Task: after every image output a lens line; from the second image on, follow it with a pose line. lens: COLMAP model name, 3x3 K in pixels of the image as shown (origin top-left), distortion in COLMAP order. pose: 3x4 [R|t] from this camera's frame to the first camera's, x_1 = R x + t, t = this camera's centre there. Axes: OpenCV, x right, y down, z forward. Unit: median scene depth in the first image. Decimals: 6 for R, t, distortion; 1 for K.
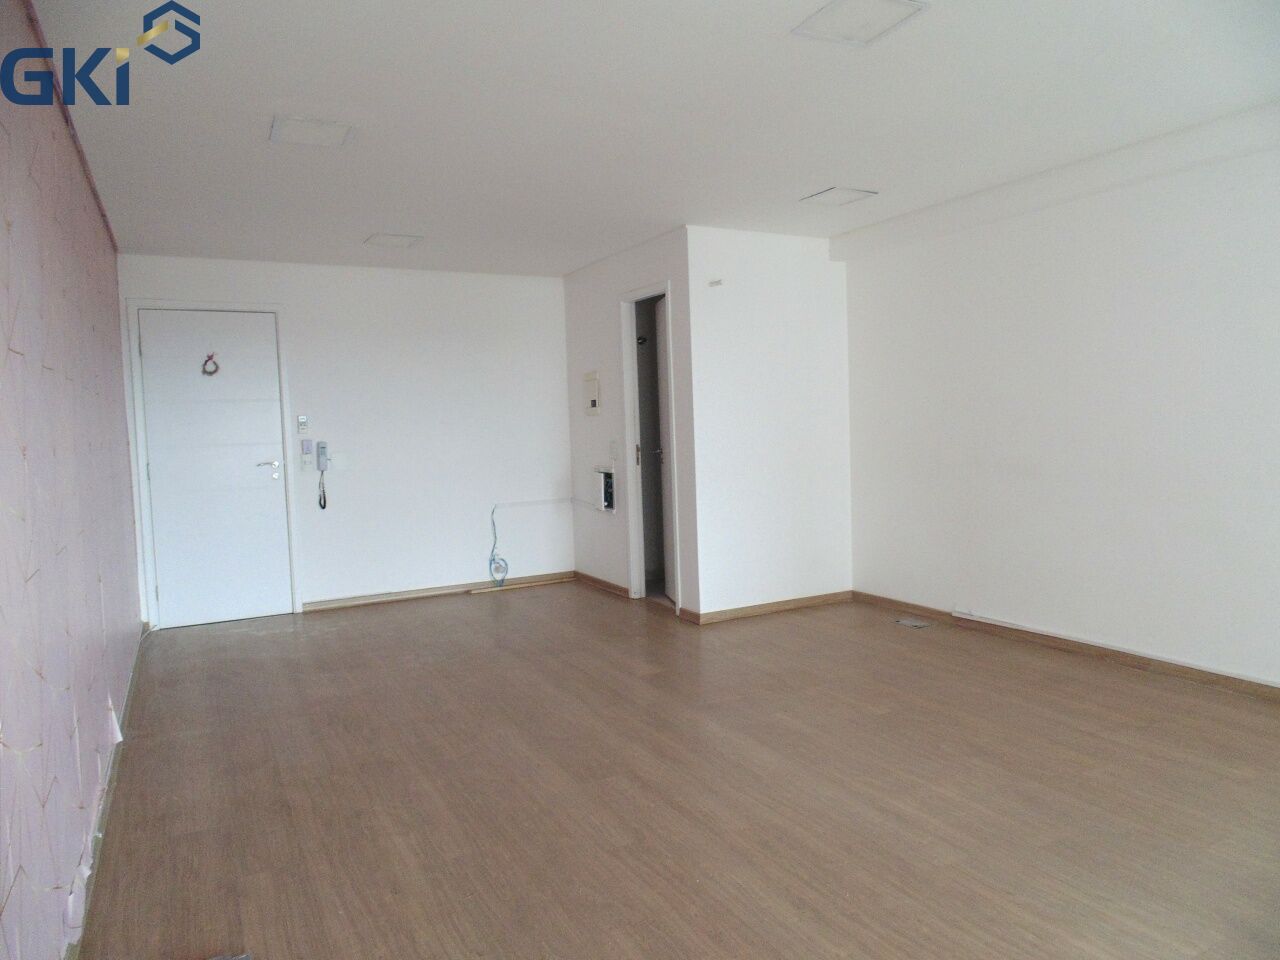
lens RADIAL K [[846.0, 0, 657.1], [0, 846.0, 480.8], [0, 0, 1]] dist [-0.002055, -0.027544]
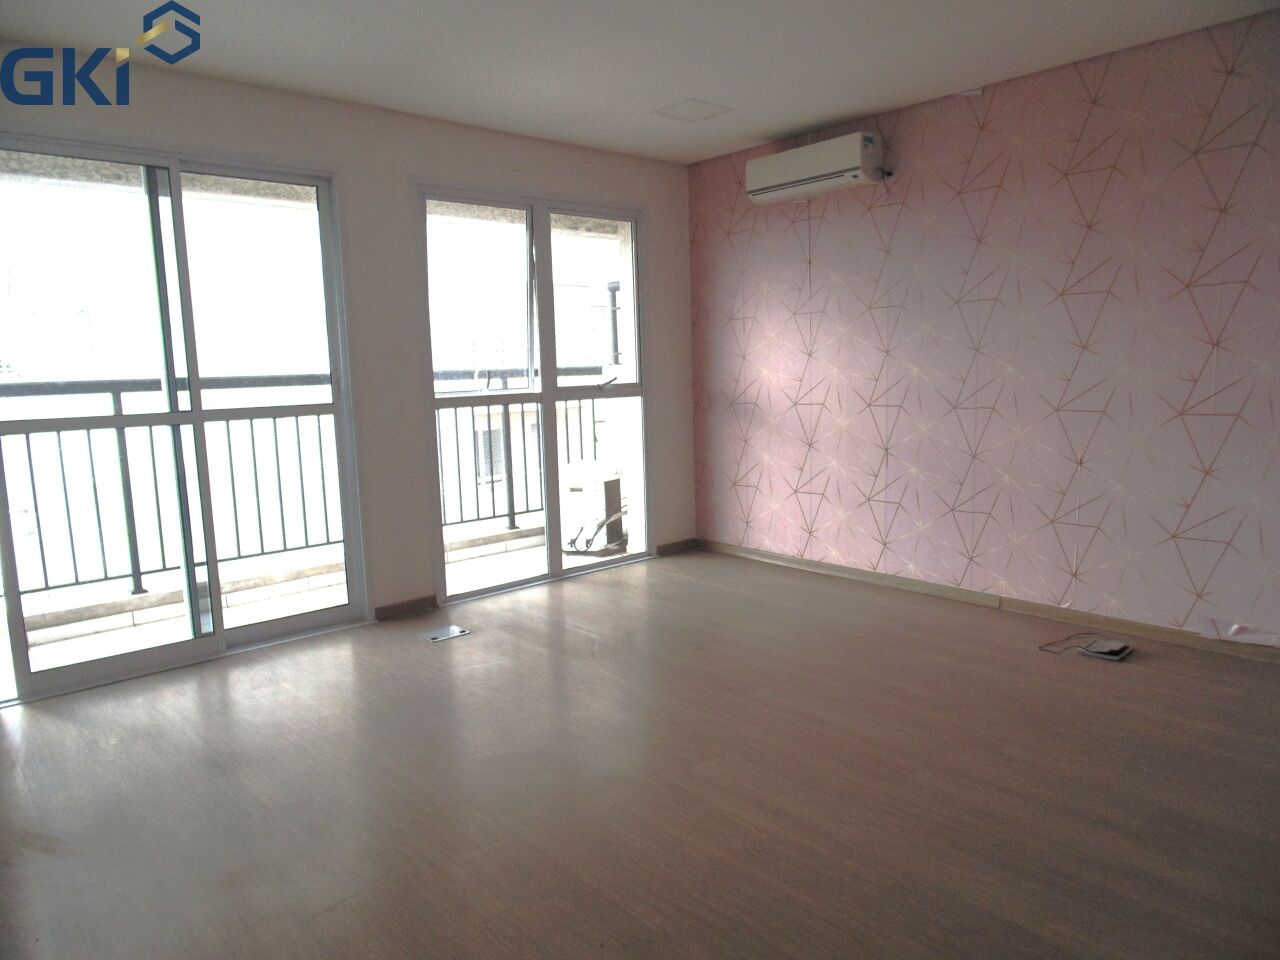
lens RADIAL K [[855.9, 0, 654.5], [0, 855.9, 478.4], [0, 0, 1]] dist [-0.006899, -0.002115]
pose [[-0.969901, 0.092206, -0.225367, 0.266525], [0.044865, 0.977356, 0.206792, -0.060882], [0.239332, 0.190456, -0.952075, 0.828766]]
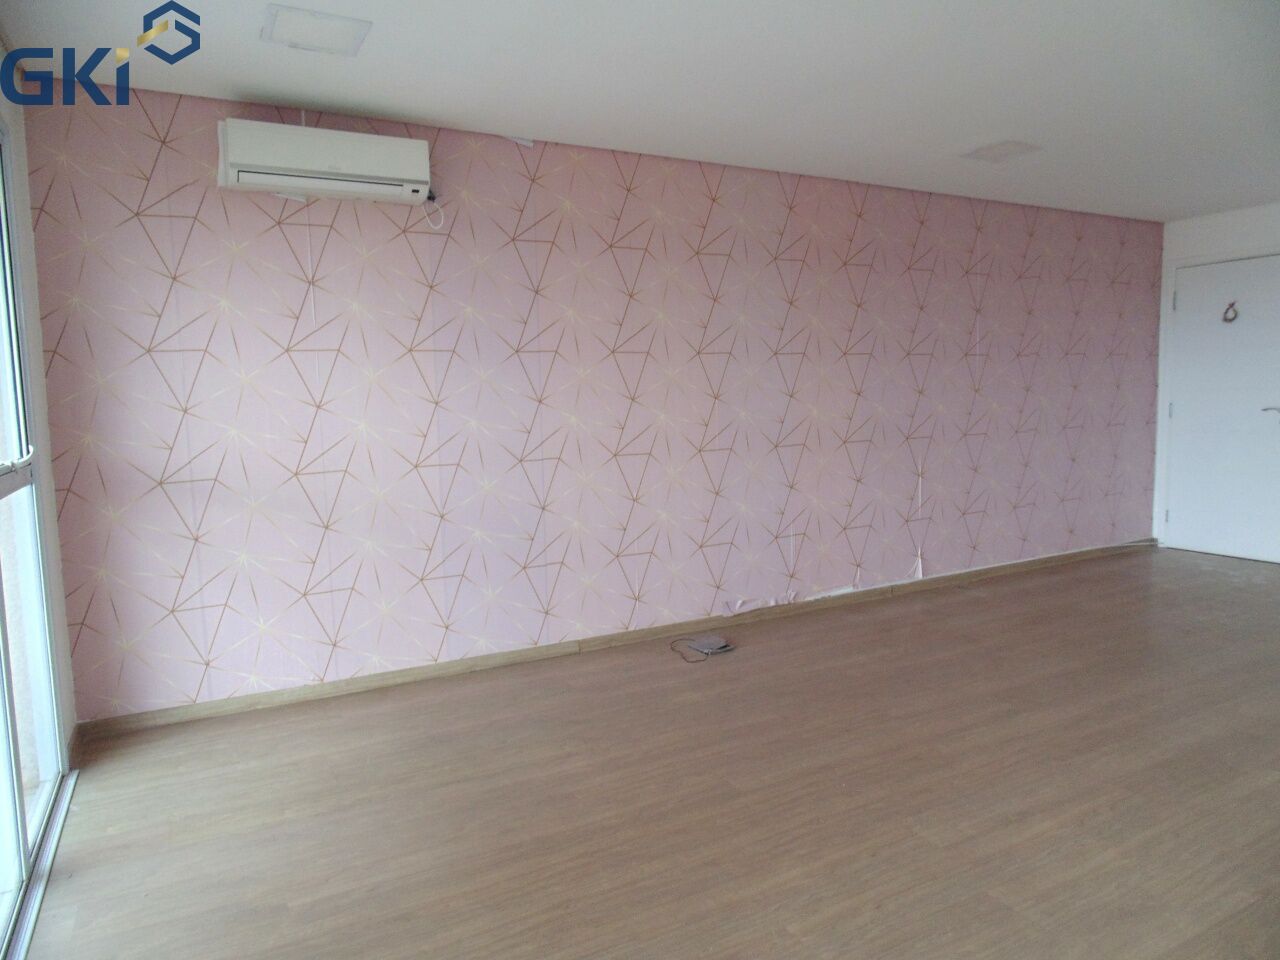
lens RADIAL K [[855.9, 0, 654.5], [0, 855.9, 478.4], [0, 0, 1]] dist [-0.006899, -0.002115]
pose [[0.007150, 0.127156, -0.991857, 0.549372], [-0.042820, 0.991011, 0.126739, -0.035735], [0.999057, 0.041566, 0.012531, 0.273573]]
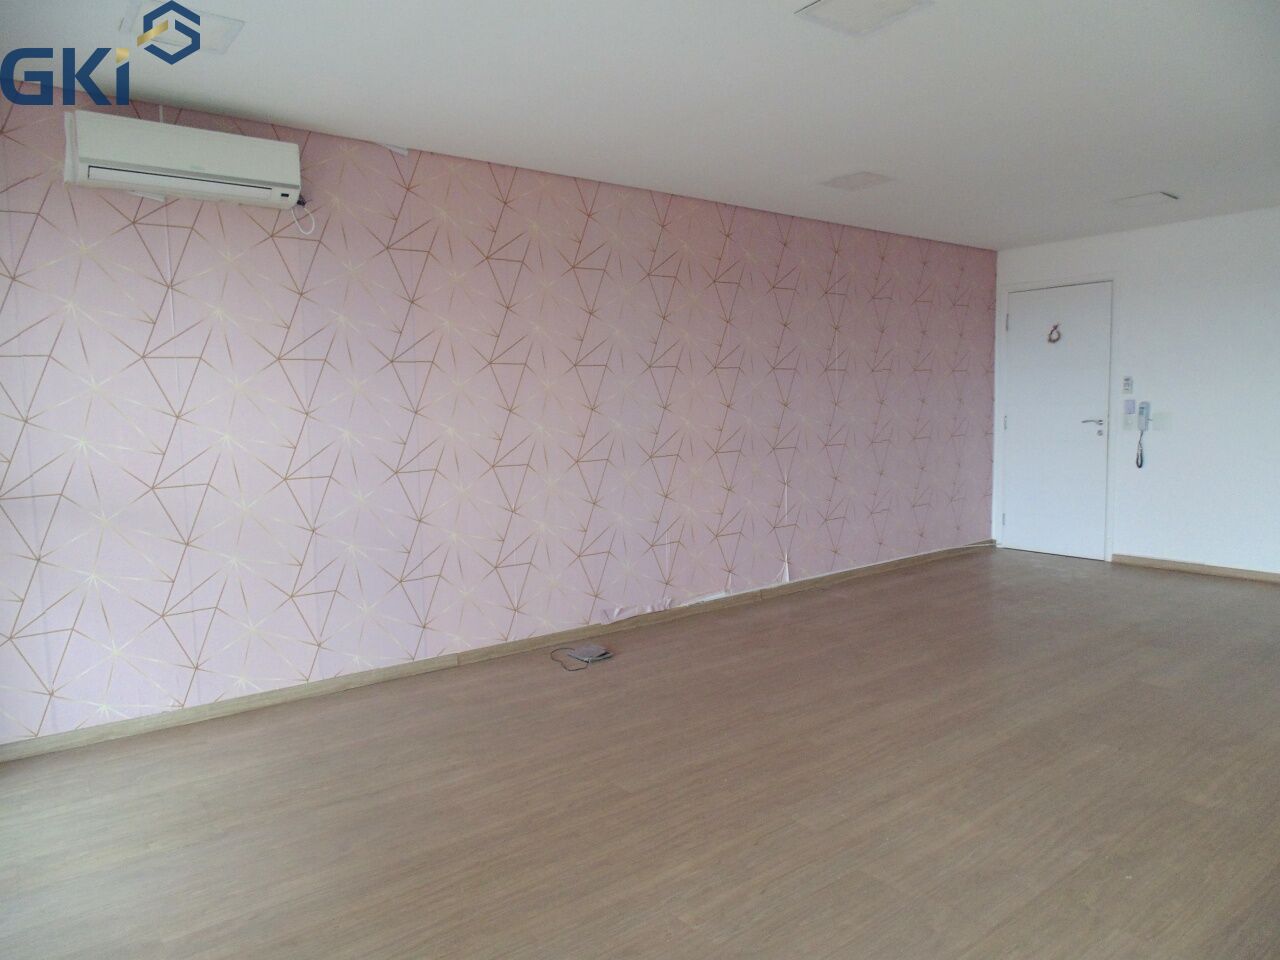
lens RADIAL K [[855.9, 0, 654.5], [0, 855.9, 478.4], [0, 0, 1]] dist [-0.006899, -0.002115]
pose [[0.163228, 0.113925, -0.979989, 0.560784], [-0.052274, 0.992914, 0.106721, -0.036079], [0.985203, 0.033808, 0.168026, 0.261296]]
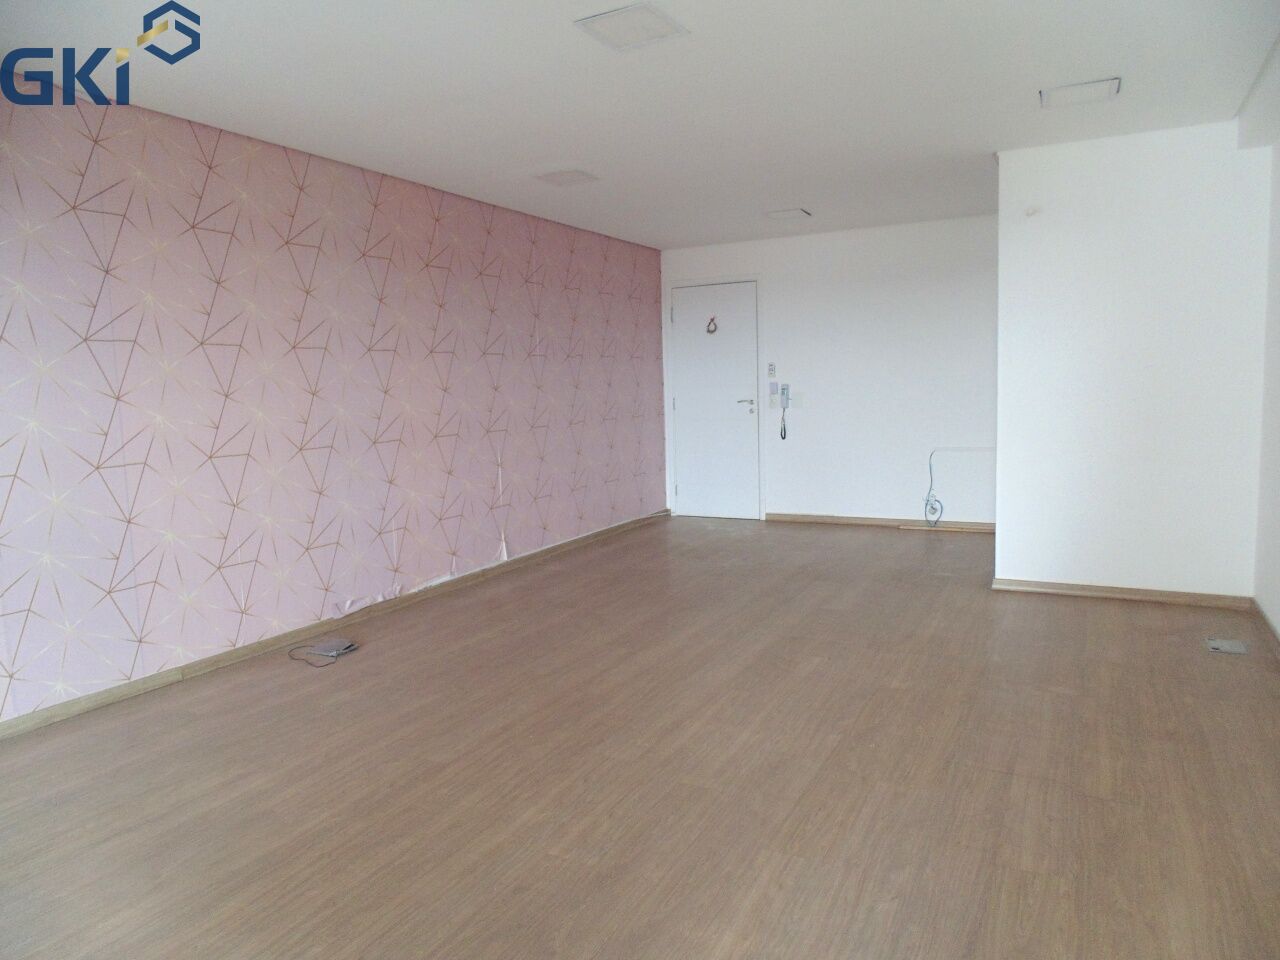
lens RADIAL K [[855.9, 0, 654.5], [0, 855.9, 478.4], [0, 0, 1]] dist [-0.006899, -0.002115]
pose [[0.558310, 0.105852, -0.822852, 0.561996], [-0.044683, 0.994224, 0.097580, -0.024769], [0.828428, -0.017713, 0.559815, 0.158644]]
